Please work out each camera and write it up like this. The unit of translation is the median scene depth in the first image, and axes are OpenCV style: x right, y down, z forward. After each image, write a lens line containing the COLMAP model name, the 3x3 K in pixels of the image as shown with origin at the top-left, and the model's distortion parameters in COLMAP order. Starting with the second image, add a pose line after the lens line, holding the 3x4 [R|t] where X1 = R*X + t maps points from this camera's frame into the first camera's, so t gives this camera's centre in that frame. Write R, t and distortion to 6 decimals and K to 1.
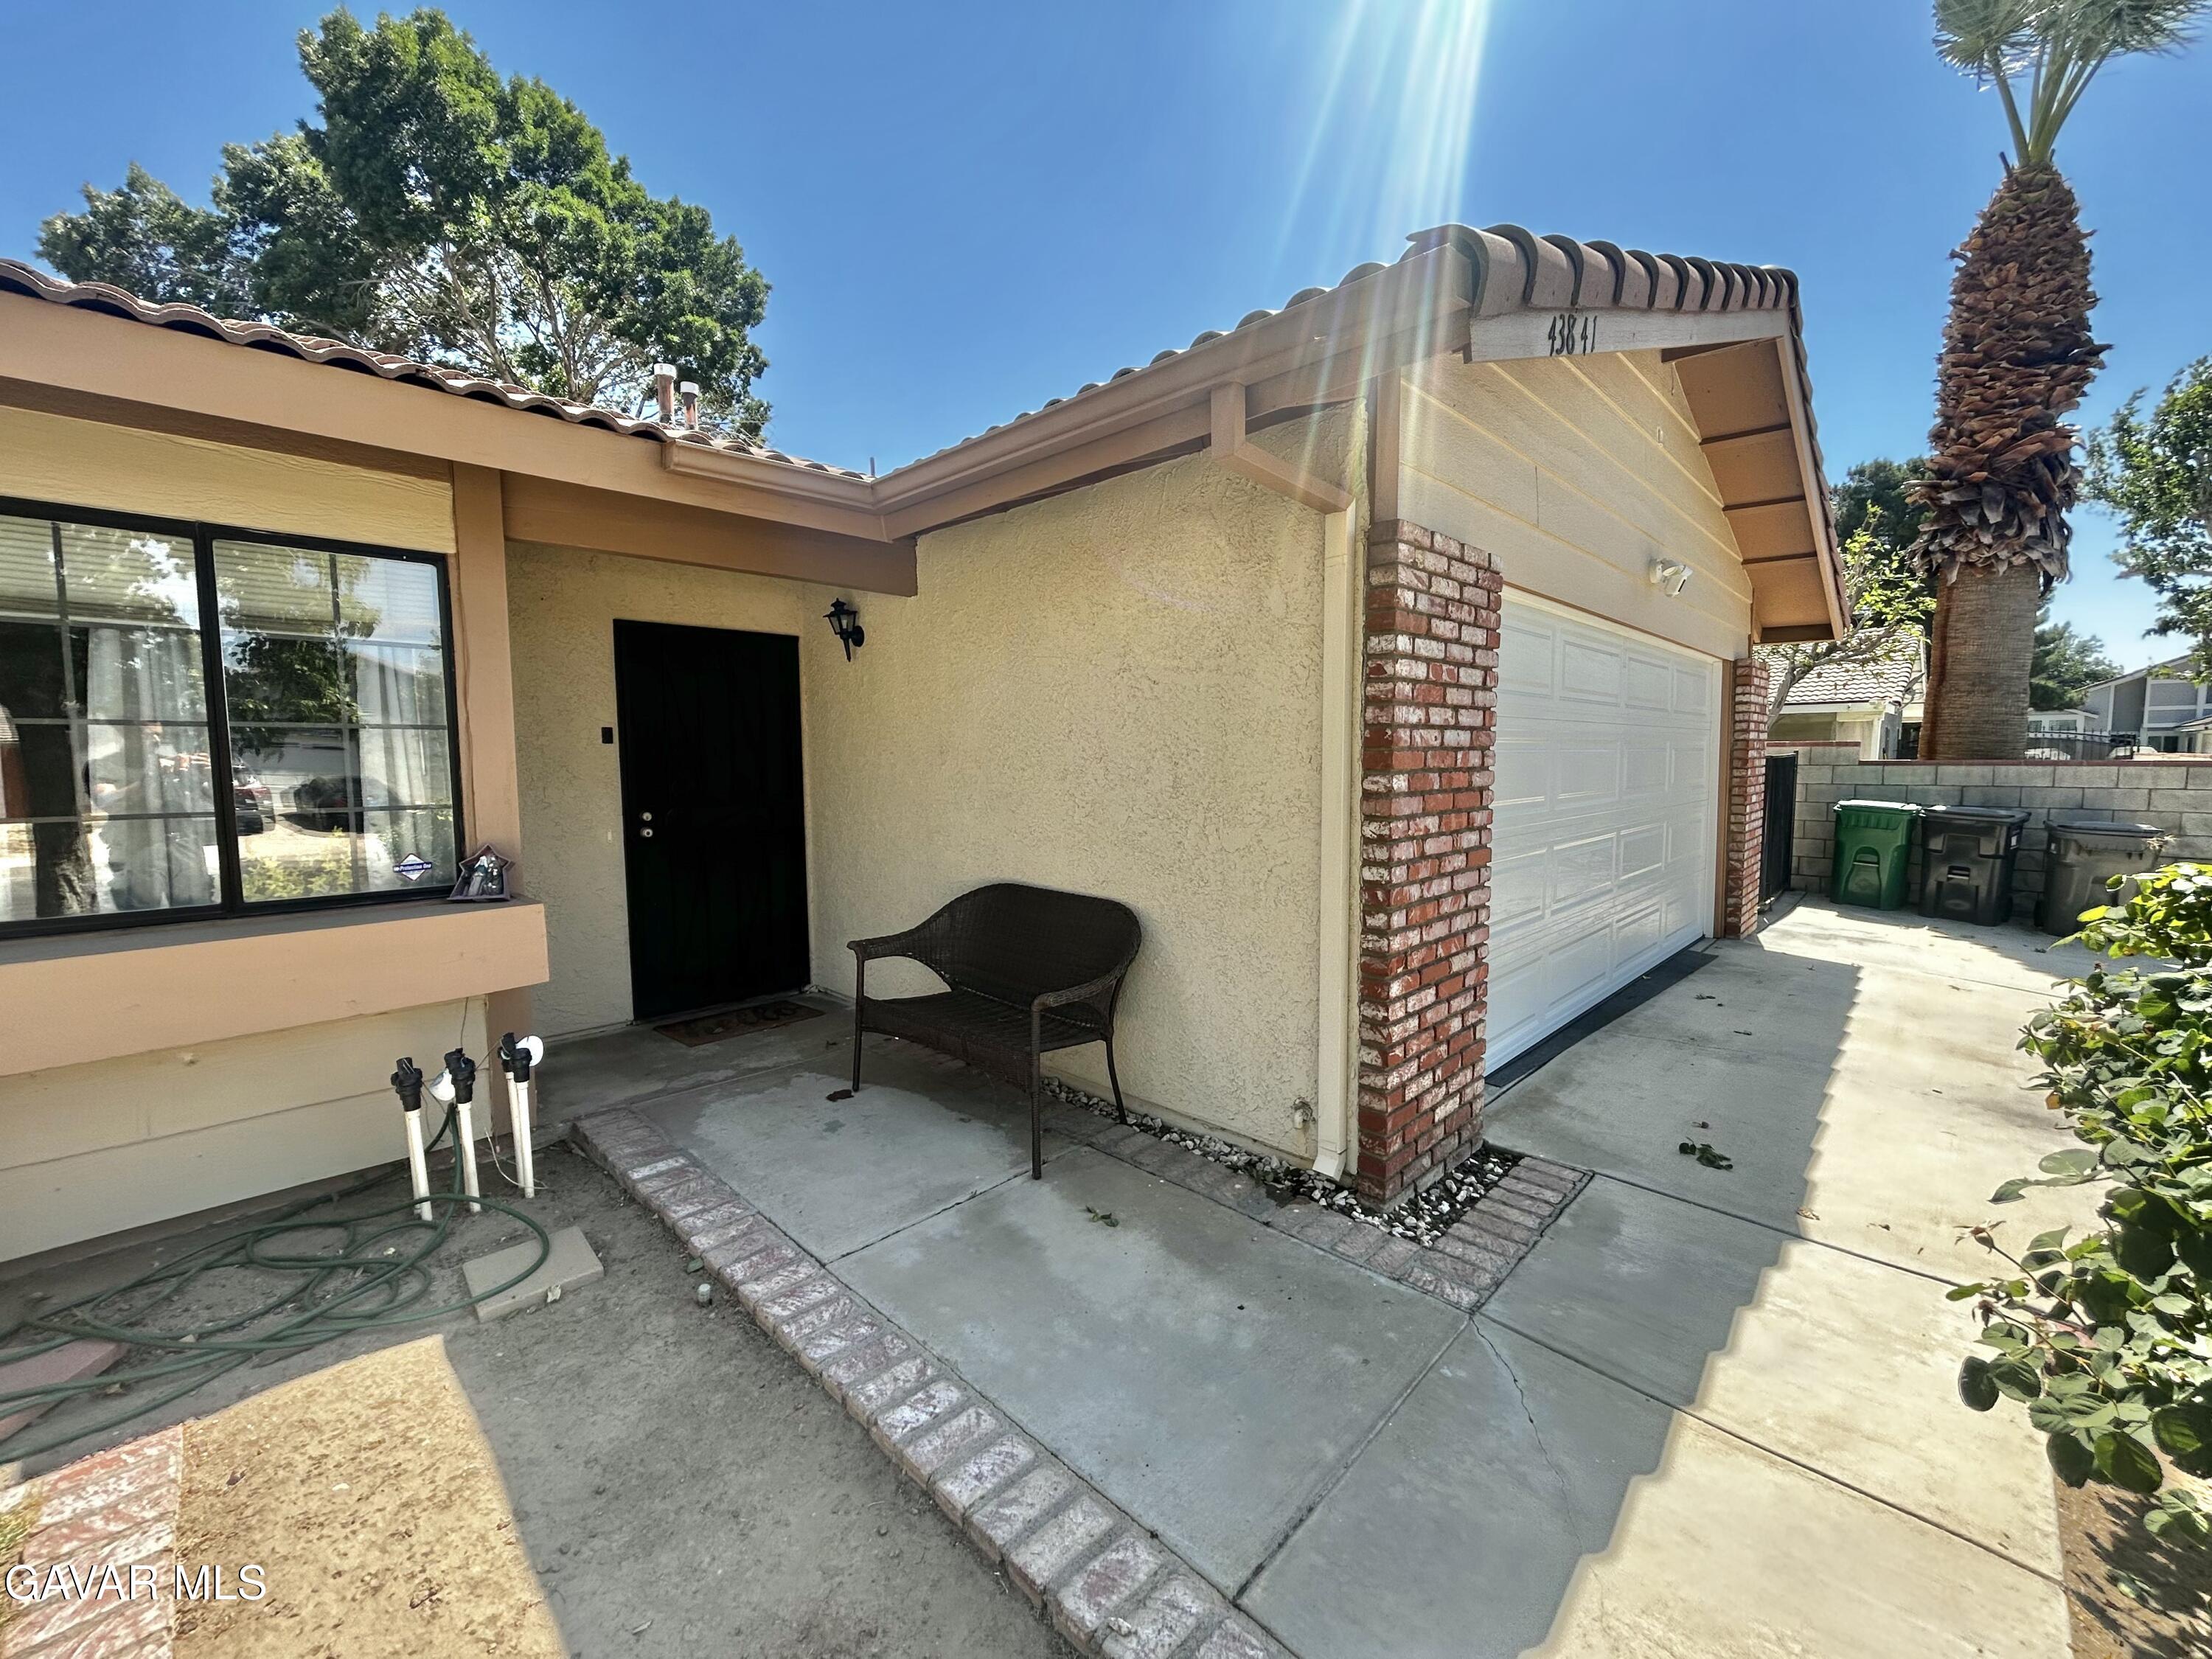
lens RADIAL K [[900.0, 0, 1106.0], [0, 900.0, 829.5], [0, 0, 1]] dist [-0.001923, 0.000886]
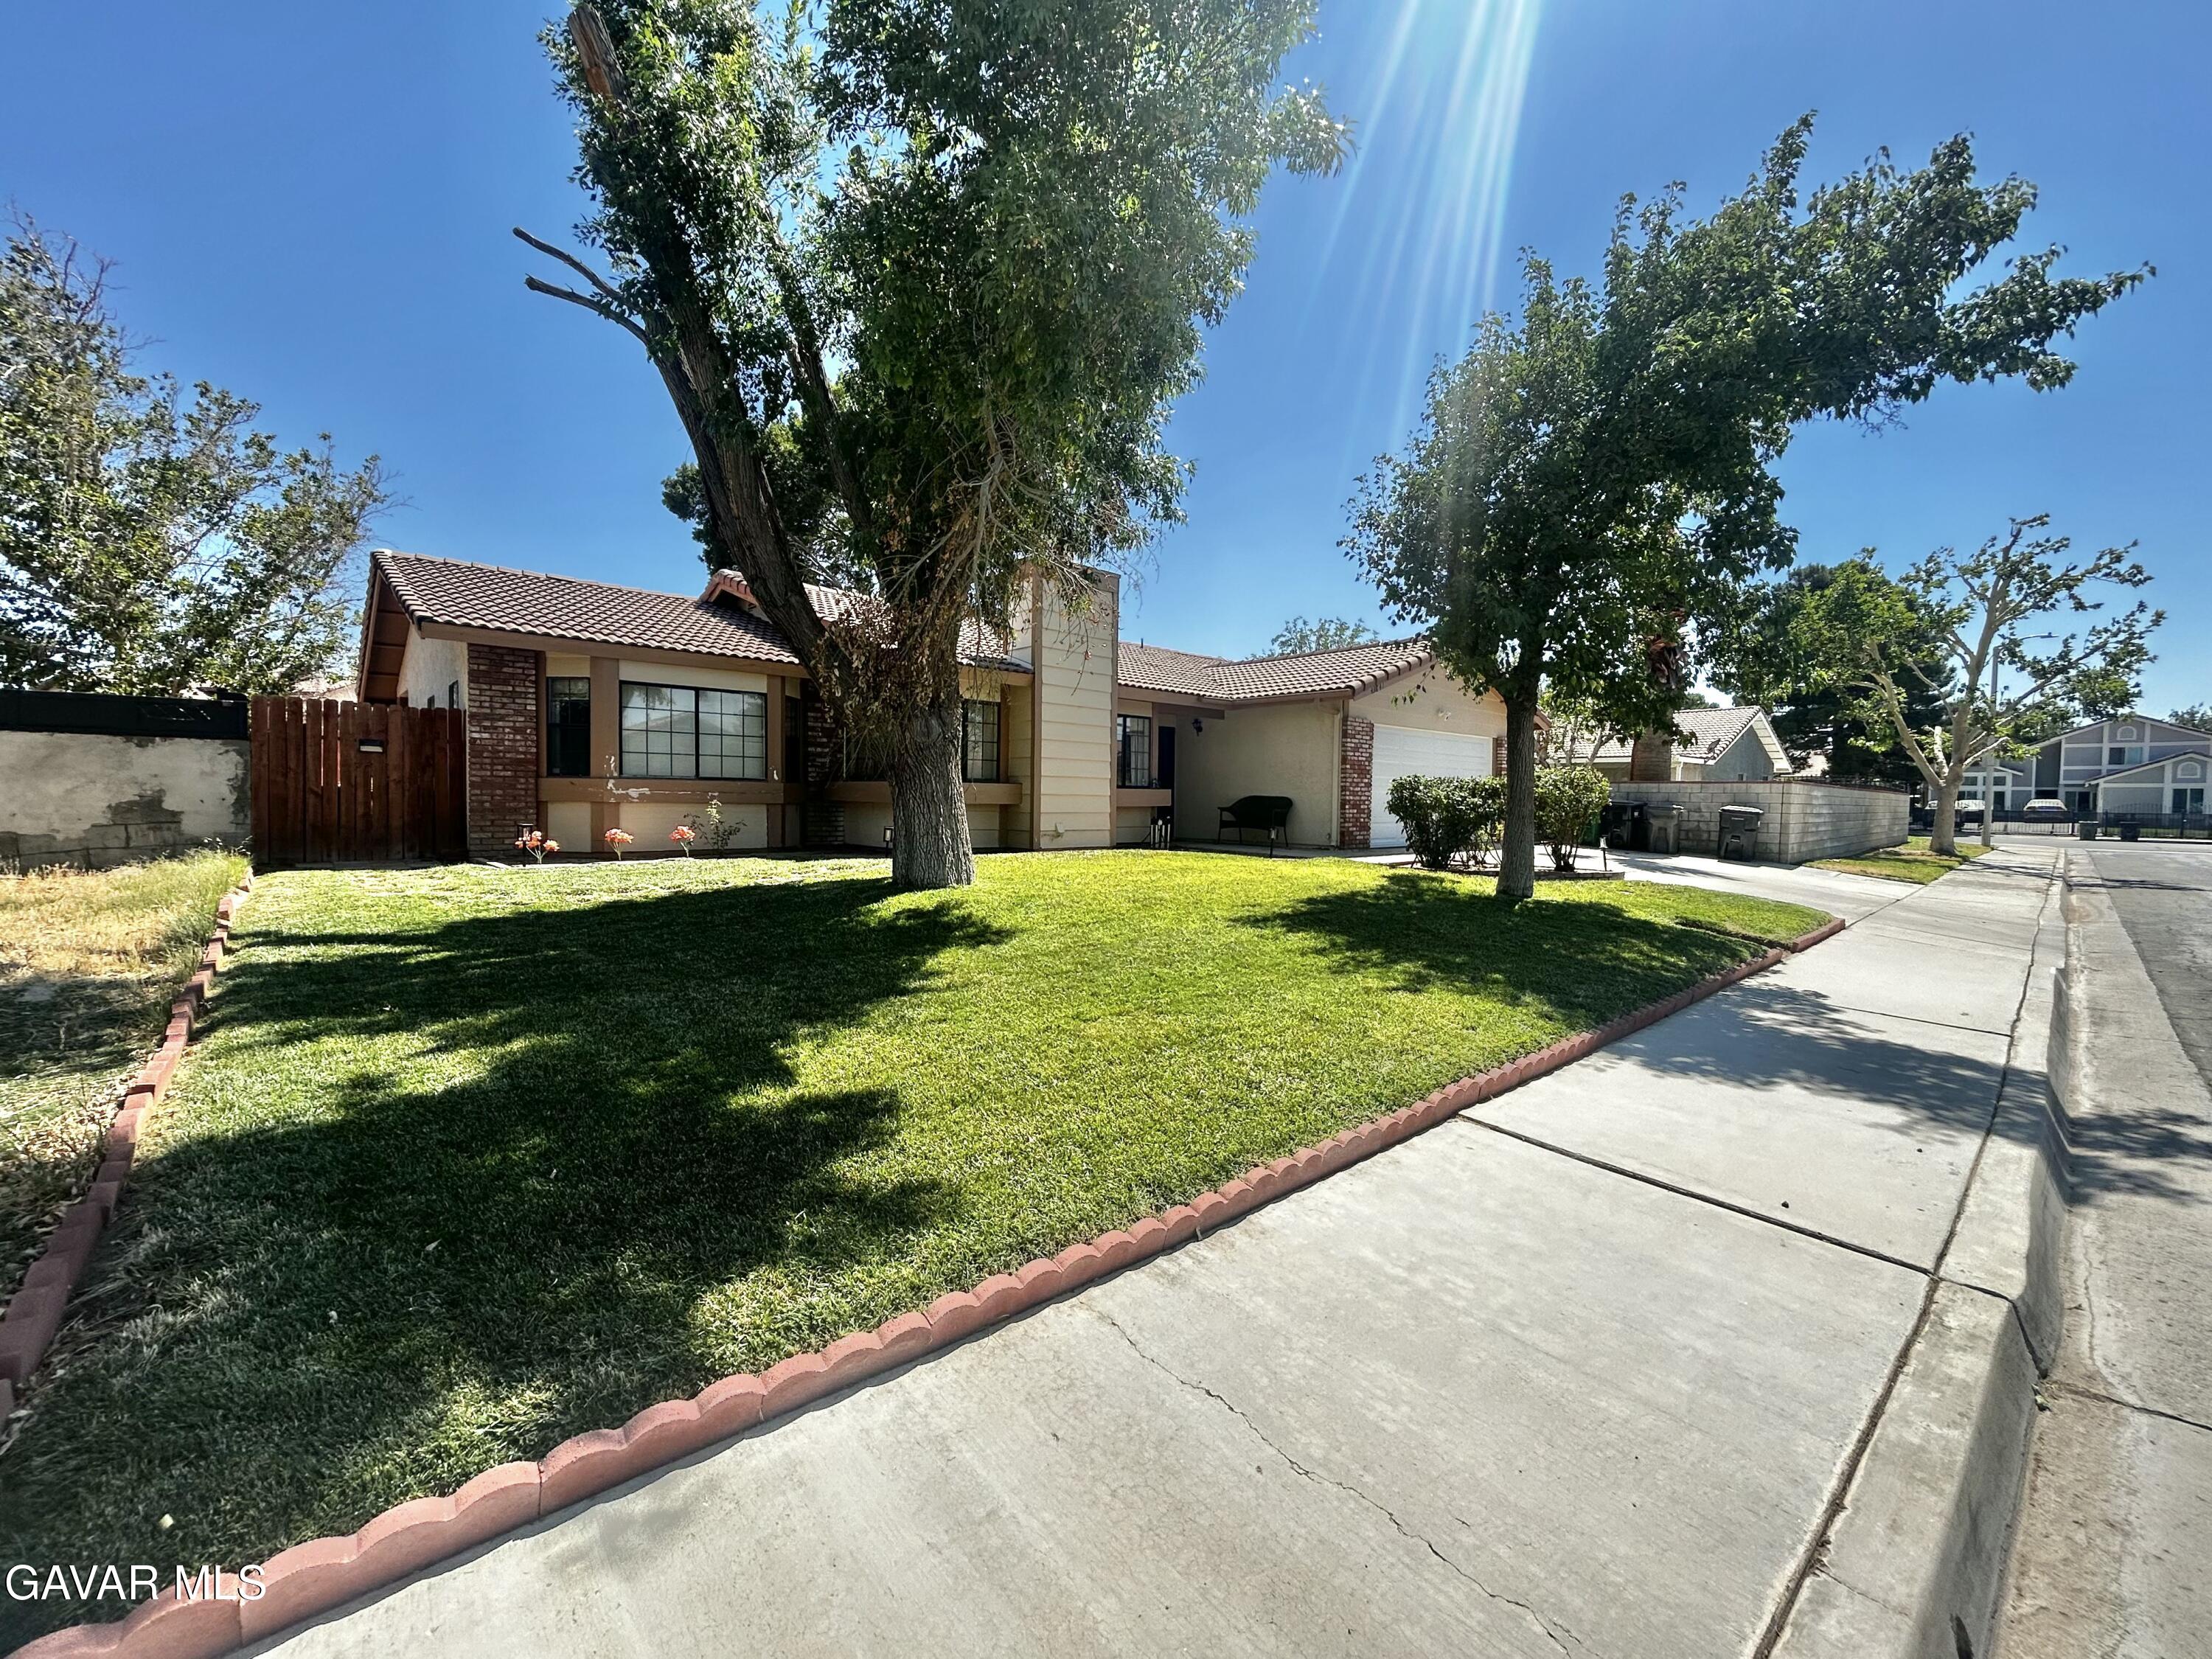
lens RADIAL K [[900.0, 0, 1106.0], [0, 900.0, 829.5], [0, 0, 1]] dist [-0.001923, 0.000886]
pose [[0.998122, 0.021625, -0.057309, -0.721583], [-0.024435, 0.998510, -0.048792, 0.565422], [0.056169, 0.050100, 0.997164, -4.005131]]
